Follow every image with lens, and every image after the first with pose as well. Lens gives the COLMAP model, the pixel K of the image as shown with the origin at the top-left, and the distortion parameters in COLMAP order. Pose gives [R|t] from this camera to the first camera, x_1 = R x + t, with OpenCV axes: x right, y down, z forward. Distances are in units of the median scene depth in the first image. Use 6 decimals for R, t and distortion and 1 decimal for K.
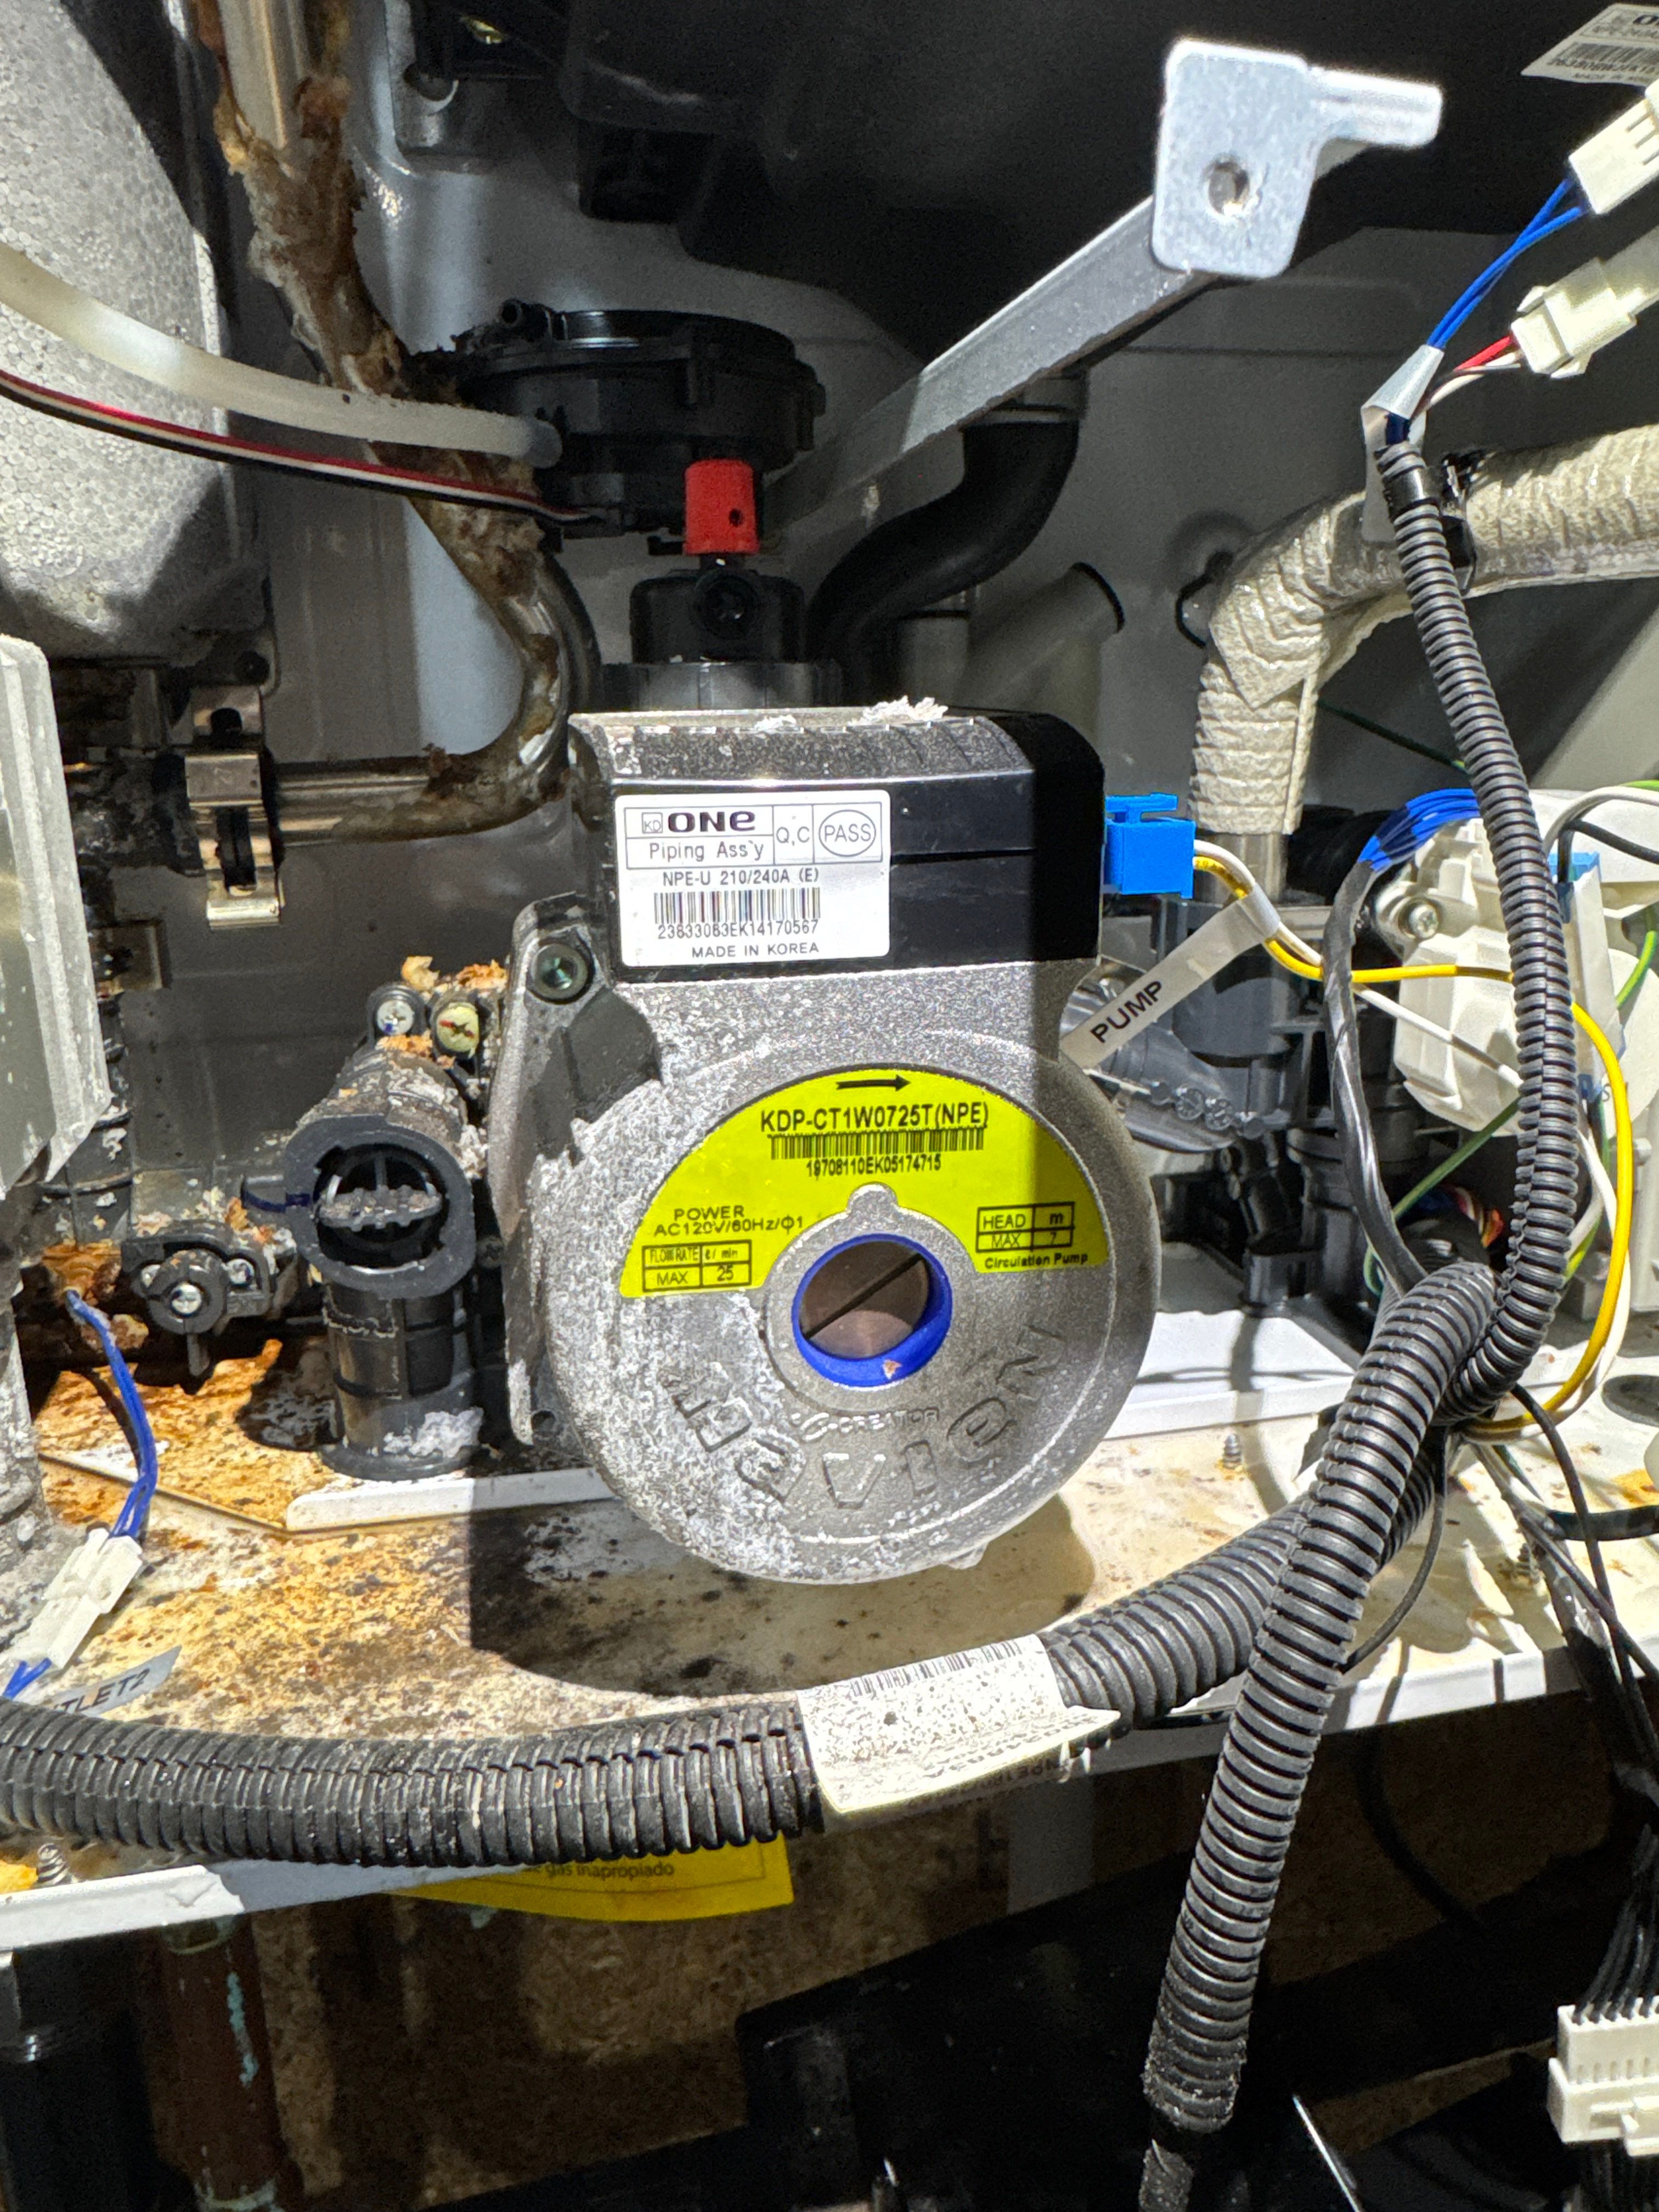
lens RADIAL K [[1569.2, 0, 829.5], [0, 1569.2, 1106.0], [0, 0, 1]] dist [-0.014178, 0.003764]
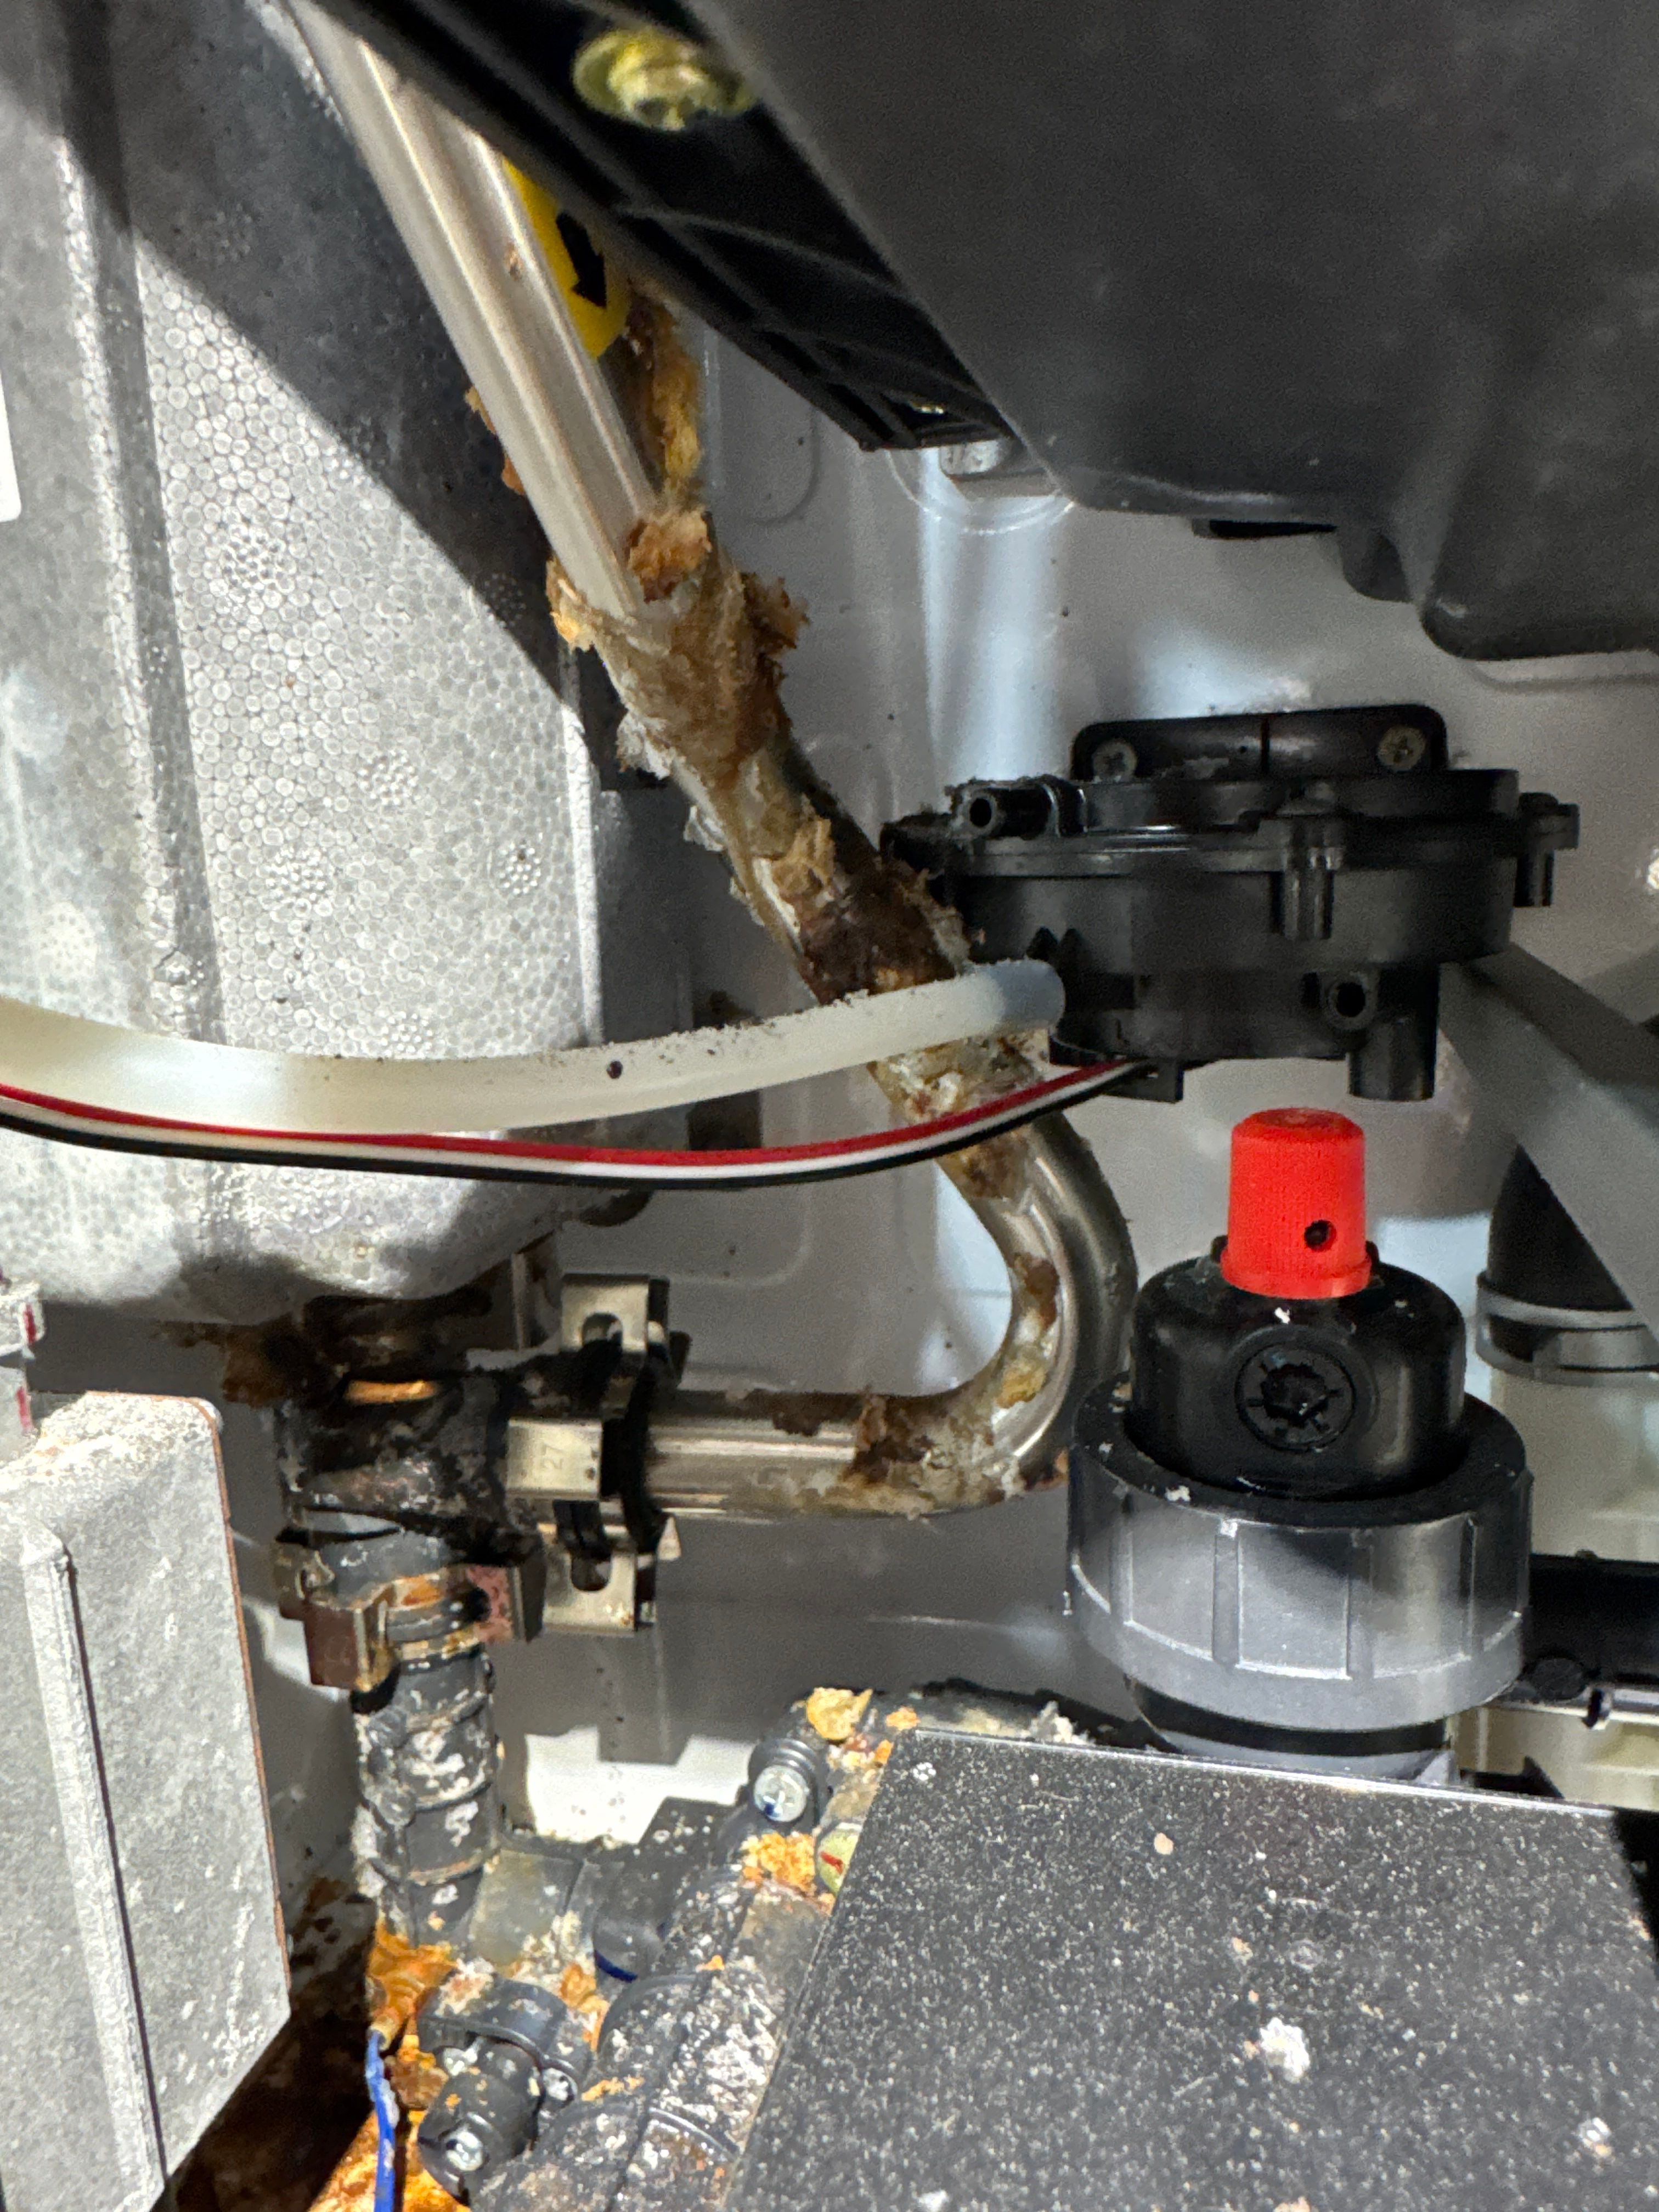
lens RADIAL K [[1569.2, 0, 829.5], [0, 1569.2, 1106.0], [0, 0, 1]] dist [-0.014178, 0.003764]
pose [[0.887291, 0.068410, -0.456109, 0.026905], [-0.094439, 0.994933, -0.034490, -0.329691], [0.451439, 0.073677, 0.889255, 0.395056]]
